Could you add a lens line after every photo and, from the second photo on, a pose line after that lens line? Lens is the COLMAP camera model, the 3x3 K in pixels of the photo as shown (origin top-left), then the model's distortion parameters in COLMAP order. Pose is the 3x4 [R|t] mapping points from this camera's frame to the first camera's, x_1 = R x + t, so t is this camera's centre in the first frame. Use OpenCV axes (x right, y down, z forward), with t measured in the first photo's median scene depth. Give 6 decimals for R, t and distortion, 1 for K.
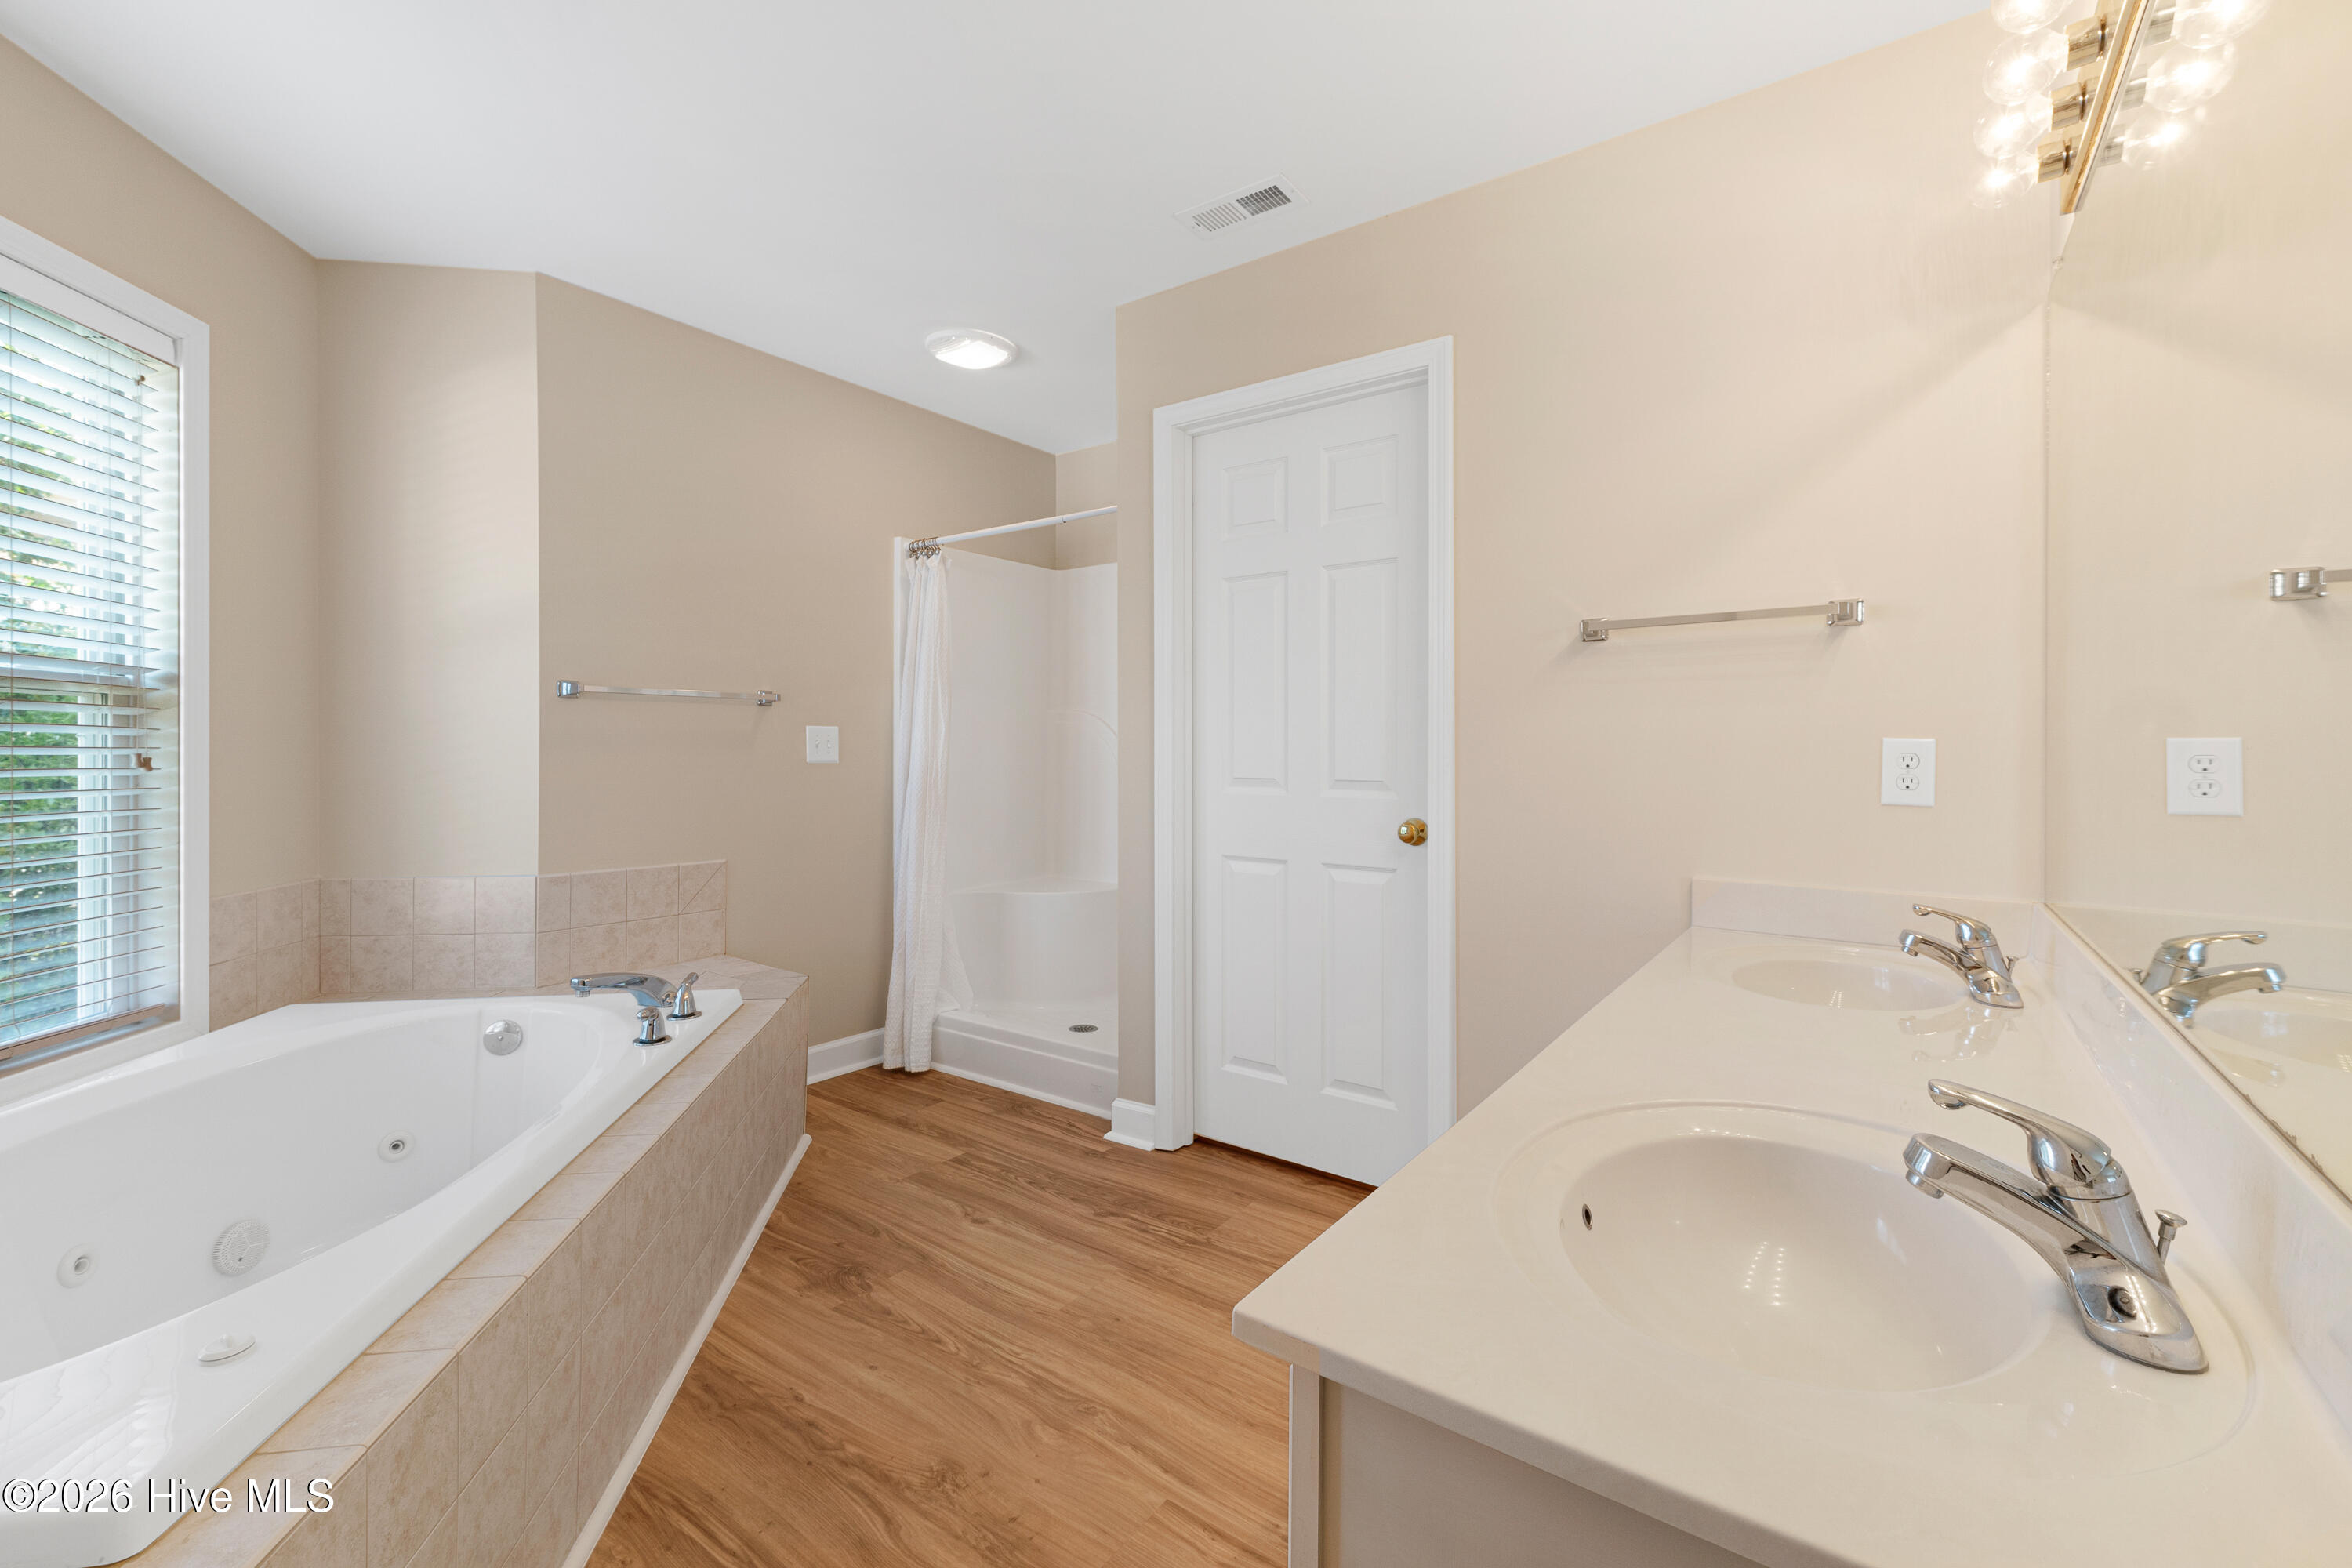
lens RADIAL K [[980.2, 0, 1183.4], [0, 980.2, 766.0], [0, 0, 1]] dist [0.003973, 0.000188]
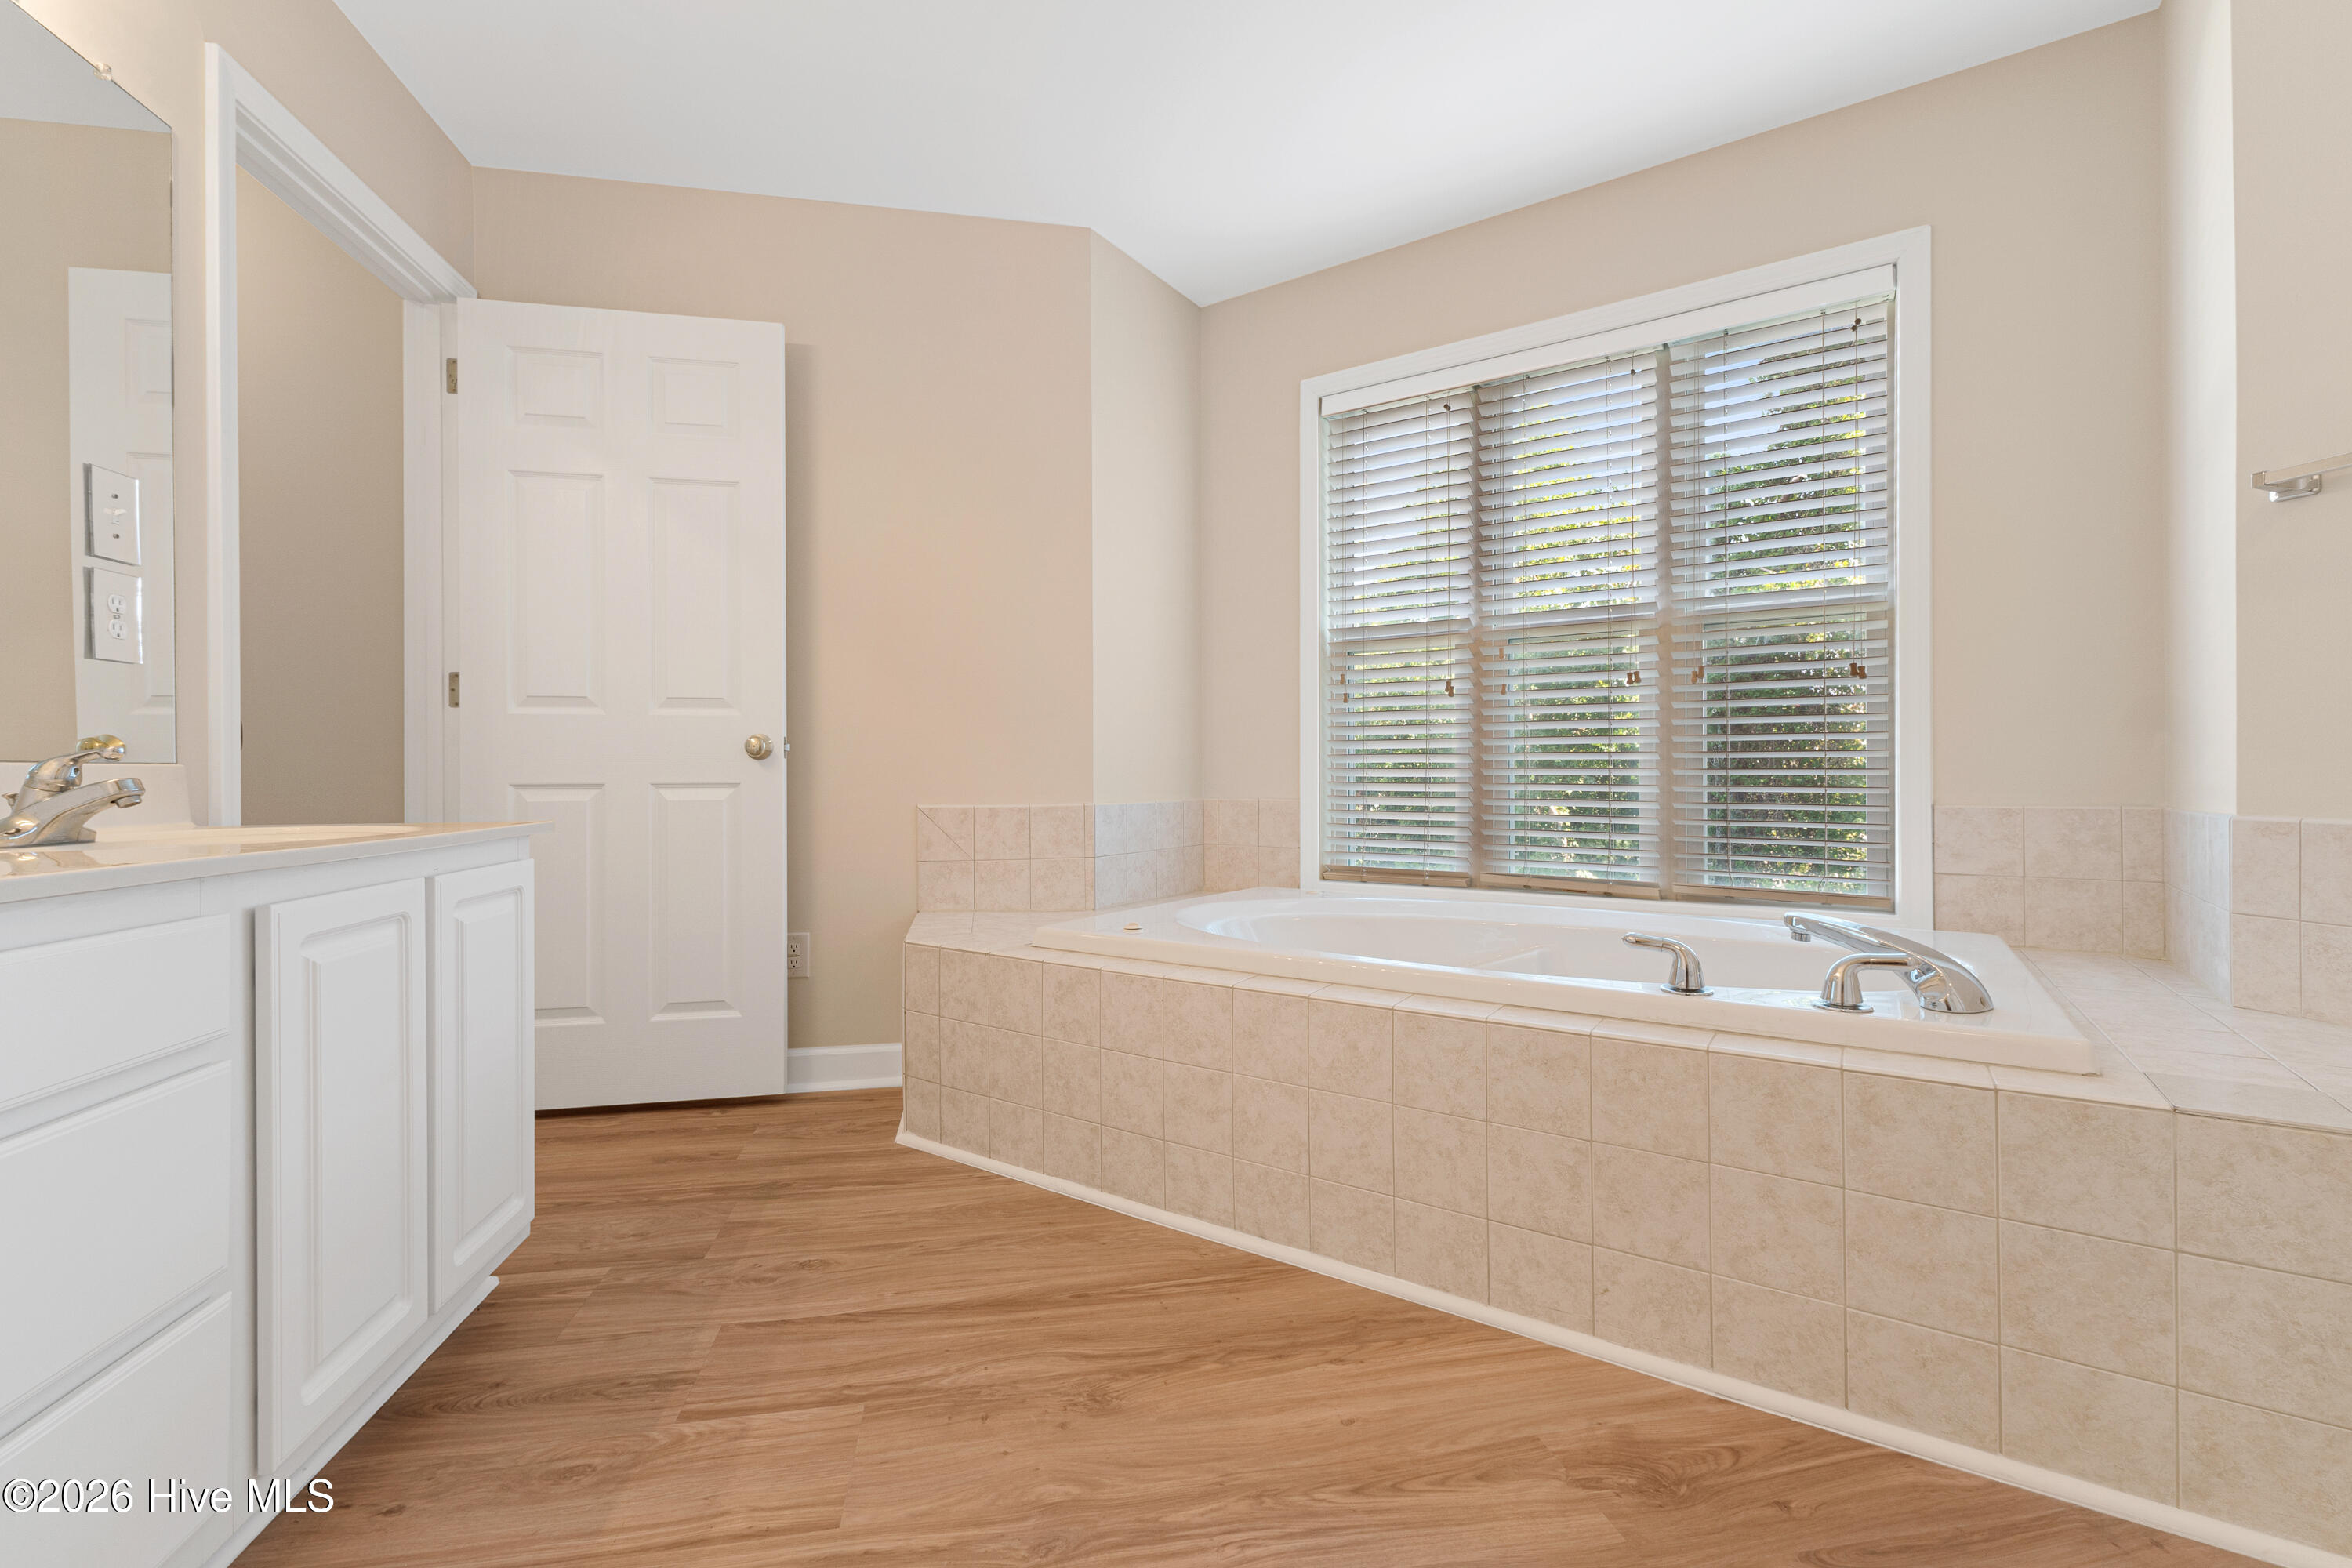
lens RADIAL K [[980.2, 0, 1196.3], [0, 980.2, 773.2], [0, 0, 1]] dist [0.003973, 0.000188]
pose [[-0.671889, -0.004982, -0.740635, 0.333711], [-0.009932, 0.999948, 0.002283, 0.153234], [0.740585, 0.008890, -0.671904, 1.579934]]
